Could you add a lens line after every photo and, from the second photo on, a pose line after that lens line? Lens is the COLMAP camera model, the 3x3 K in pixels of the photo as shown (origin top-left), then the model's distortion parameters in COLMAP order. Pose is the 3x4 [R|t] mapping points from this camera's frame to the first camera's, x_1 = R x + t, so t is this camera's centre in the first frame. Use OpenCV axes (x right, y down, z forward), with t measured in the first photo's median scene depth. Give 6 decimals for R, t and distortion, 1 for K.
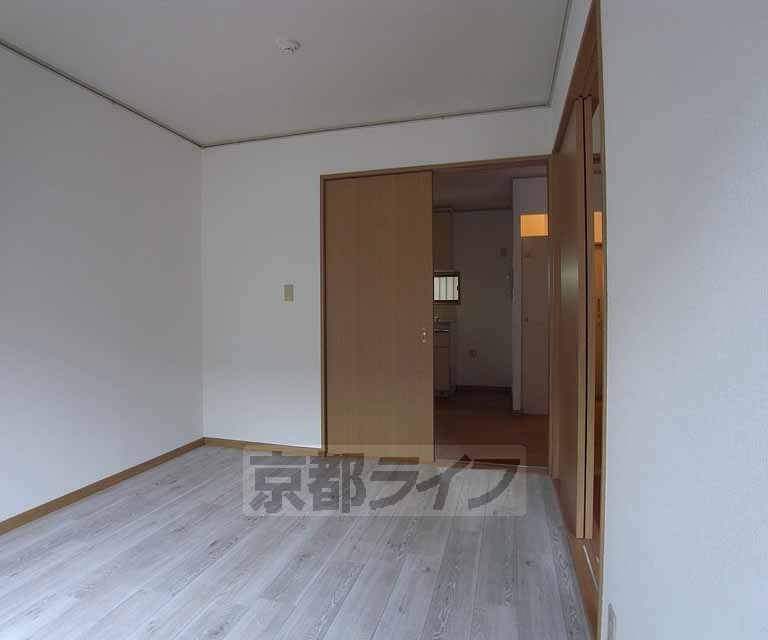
lens RADIAL K [[470.9, 0, 382.9], [0, 470.9, 319.1], [0, 0, 1]] dist [0.033779, 0.001537]
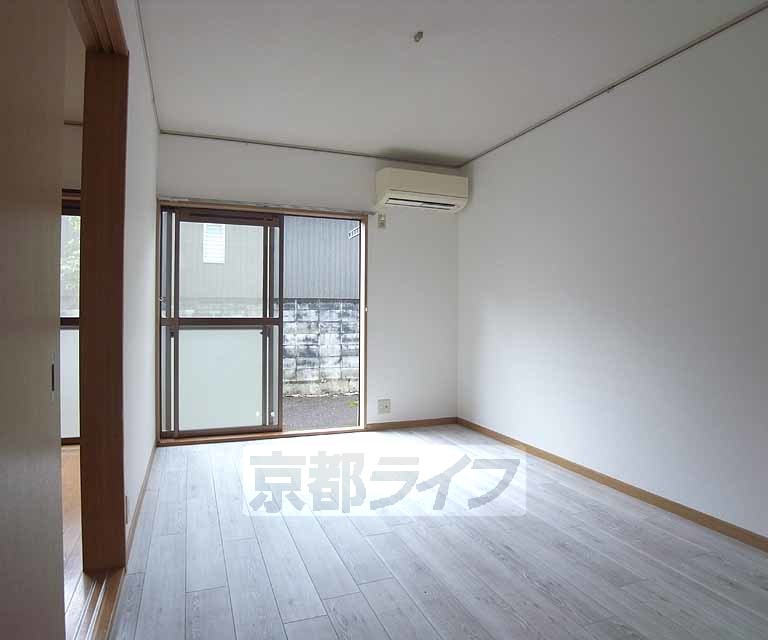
lens RADIAL K [[470.9, 0, 383.1], [0, 470.9, 317.8], [0, 0, 1]] dist [0.033779, 0.001537]
pose [[-0.794782, 0.009524, -0.606821, 0.401681], [0.000634, 0.999889, 0.014861, -0.020906], [0.606895, 0.011427, -0.794700, 1.452877]]
